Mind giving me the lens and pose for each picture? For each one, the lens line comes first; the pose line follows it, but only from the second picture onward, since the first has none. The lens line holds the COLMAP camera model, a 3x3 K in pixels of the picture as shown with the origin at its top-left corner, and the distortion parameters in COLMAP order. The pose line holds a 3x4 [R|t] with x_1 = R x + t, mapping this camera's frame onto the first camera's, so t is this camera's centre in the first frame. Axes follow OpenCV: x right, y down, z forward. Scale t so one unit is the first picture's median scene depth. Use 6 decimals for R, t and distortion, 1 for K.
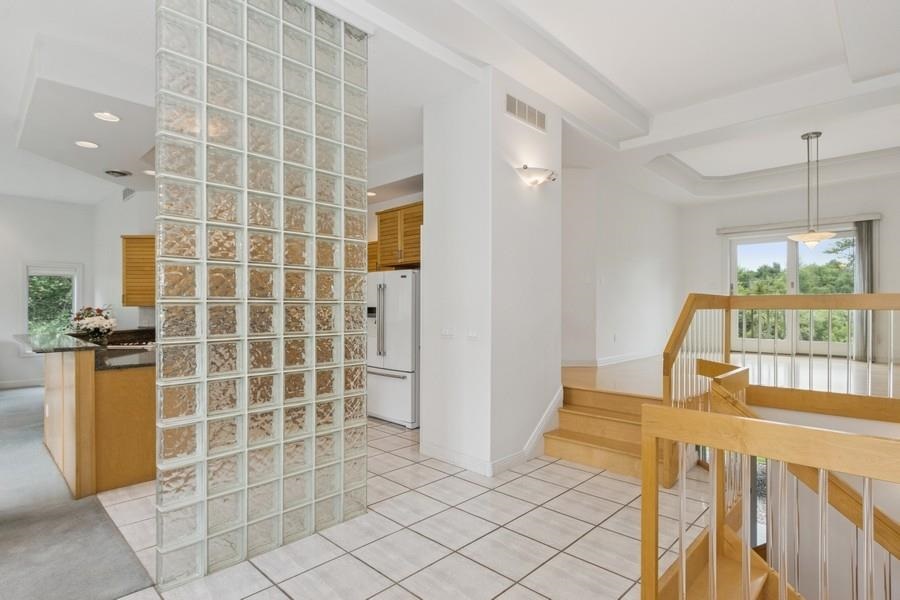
lens RADIAL K [[456.5, 0, 451.5], [0, 456.5, 308.3], [0, 0, 1]] dist [0.009585, -0.001460]
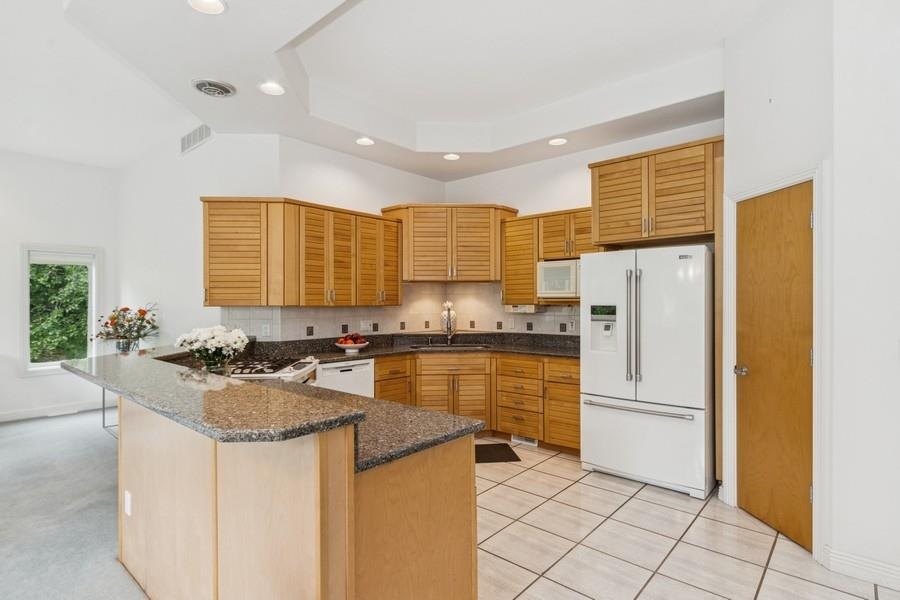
lens RADIAL K [[456.5, 0, 457.0], [0, 456.5, 306.0], [0, 0, 1]] dist [0.009585, -0.001460]
pose [[0.998525, -0.006700, 0.053871, -0.418167], [0.006430, 0.999966, 0.005189, -0.006453], [-0.053904, -0.004835, 0.998534, 0.355820]]
